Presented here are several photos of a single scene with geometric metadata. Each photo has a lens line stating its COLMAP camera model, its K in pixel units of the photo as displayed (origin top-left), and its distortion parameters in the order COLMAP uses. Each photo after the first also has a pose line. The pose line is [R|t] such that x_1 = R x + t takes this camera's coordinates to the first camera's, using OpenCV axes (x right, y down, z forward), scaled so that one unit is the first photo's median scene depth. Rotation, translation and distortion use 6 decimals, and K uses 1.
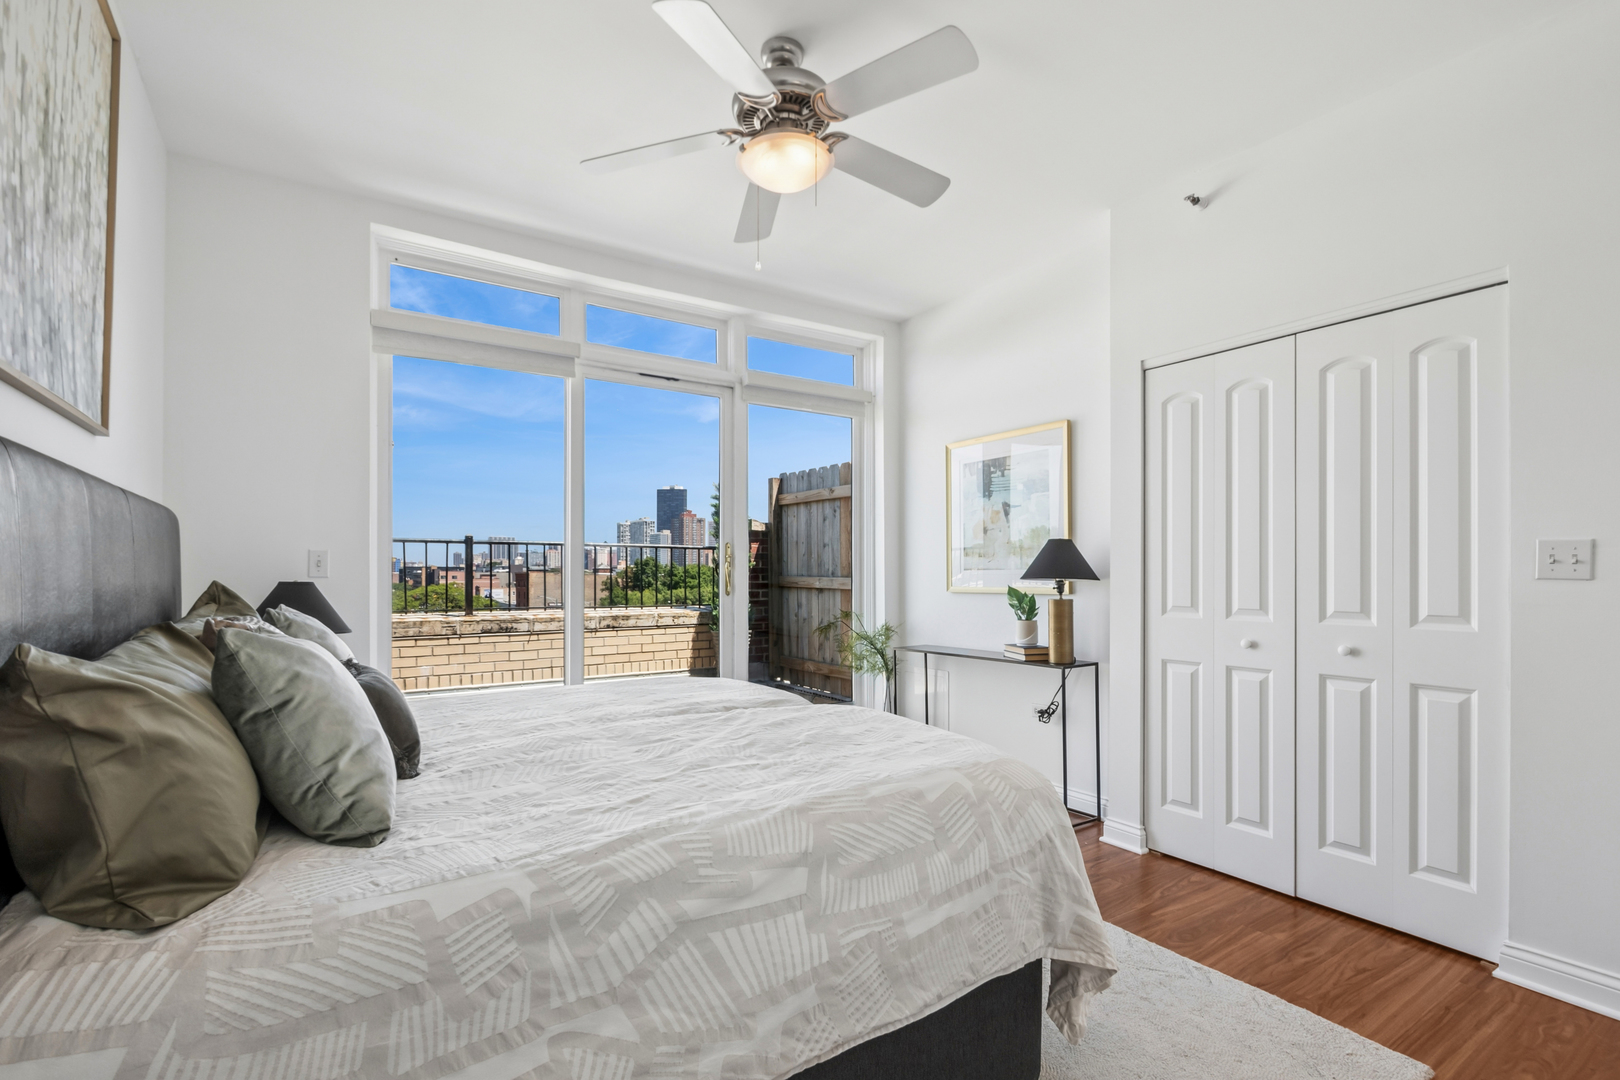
lens RADIAL K [[756.4, 0, 812.0], [0, 756.4, 571.8], [0, 0, 1]] dist [-0.000344, -0.000791]
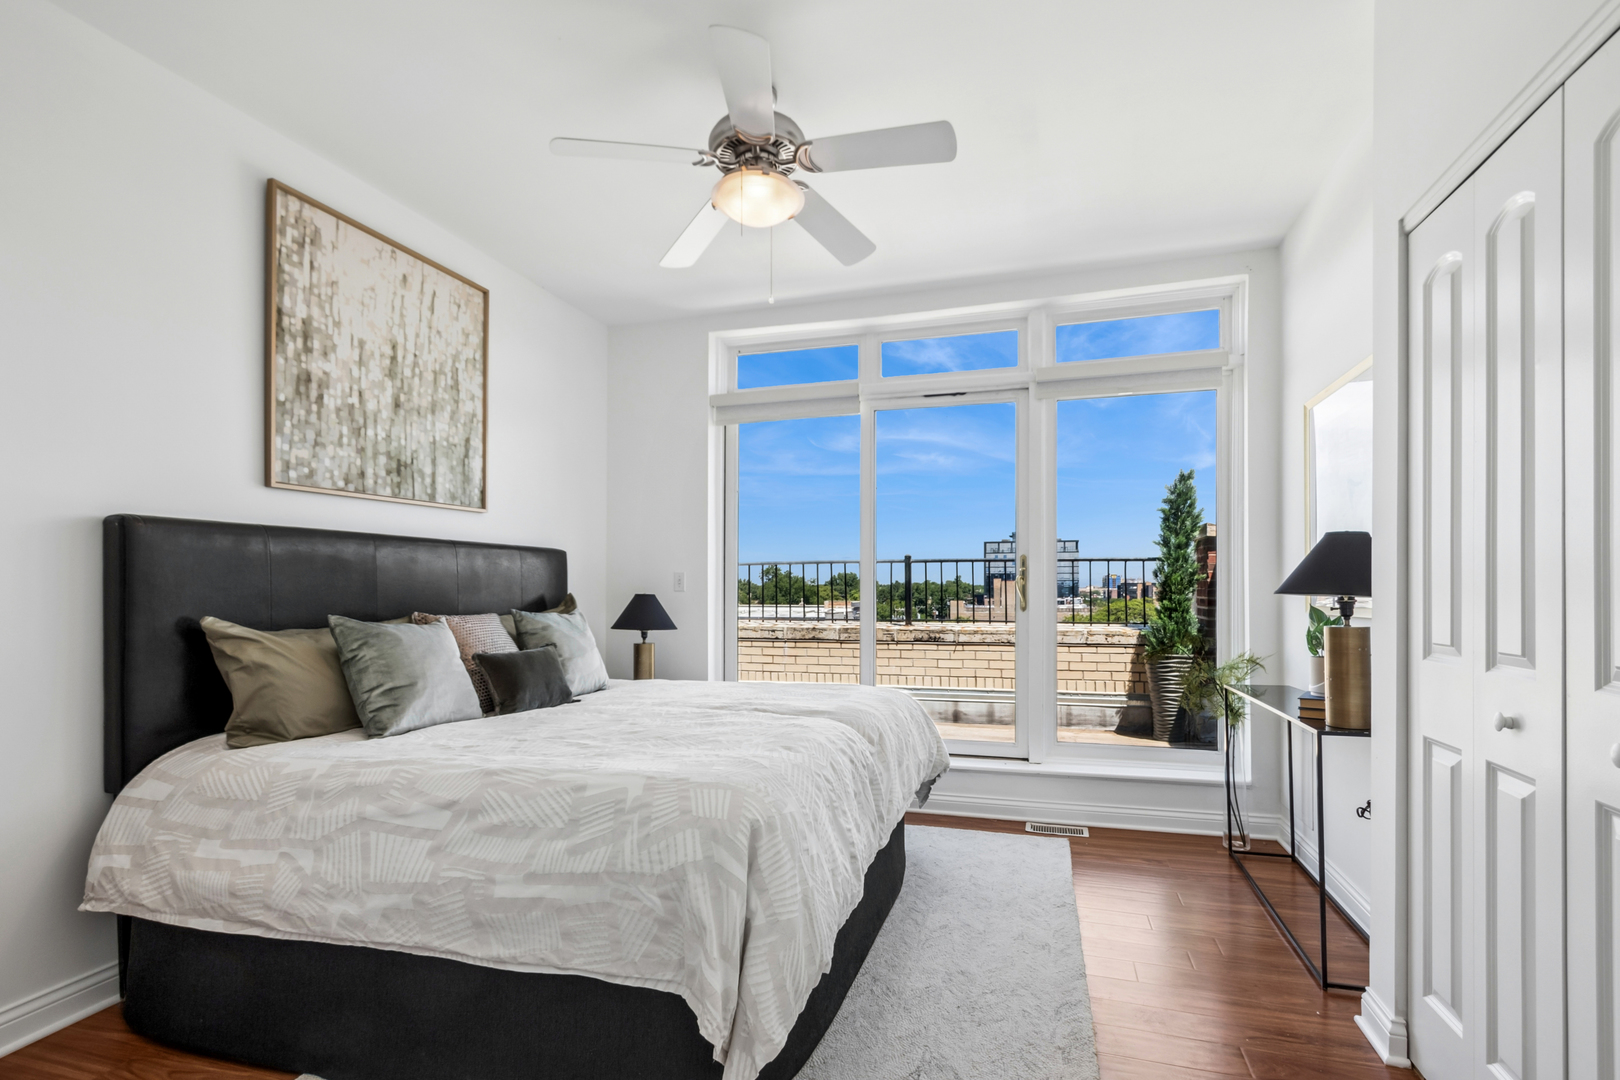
lens RADIAL K [[749.0, 0, 815.1], [0, 749.0, 590.6], [0, 0, 1]] dist [-0.005405, -0.000838]
pose [[0.640466, -0.001529, -0.767985, 1.049855], [0.004010, 0.999991, 0.001353, 0.009101], [0.767976, -0.003946, 0.640467, 0.503707]]
